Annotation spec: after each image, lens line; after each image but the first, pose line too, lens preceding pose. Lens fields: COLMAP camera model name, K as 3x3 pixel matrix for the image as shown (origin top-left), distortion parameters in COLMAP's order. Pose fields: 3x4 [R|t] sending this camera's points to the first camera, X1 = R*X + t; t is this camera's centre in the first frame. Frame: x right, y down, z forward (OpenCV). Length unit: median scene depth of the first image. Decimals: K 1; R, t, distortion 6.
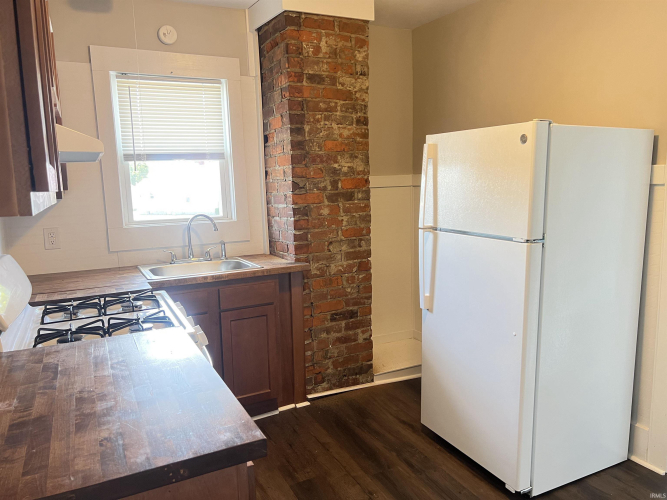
lens RADIAL K [[510.8, 0, 333.5], [0, 510.8, 250.0], [0, 0, 1]] dist [0.055272, -0.005015]
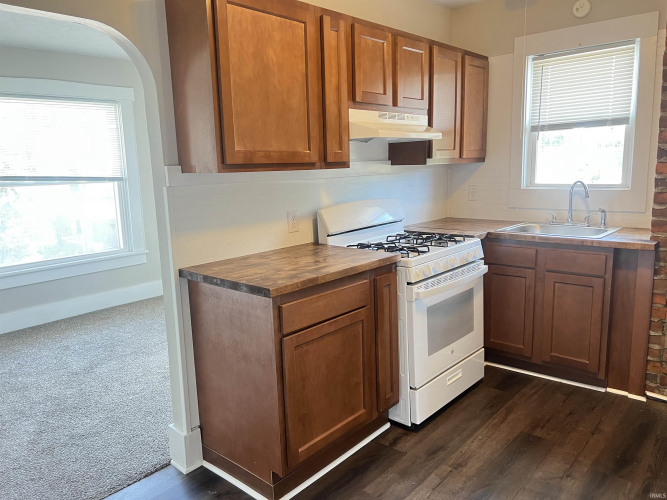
lens RADIAL K [[510.8, 0, 333.5], [0, 510.8, 250.0], [0, 0, 1]] dist [0.055272, -0.005015]
pose [[0.362391, 0.177525, -0.914963, 0.548681], [-0.108814, 0.983038, 0.147635, -0.032324], [0.925652, 0.046059, 0.375561, 0.151712]]
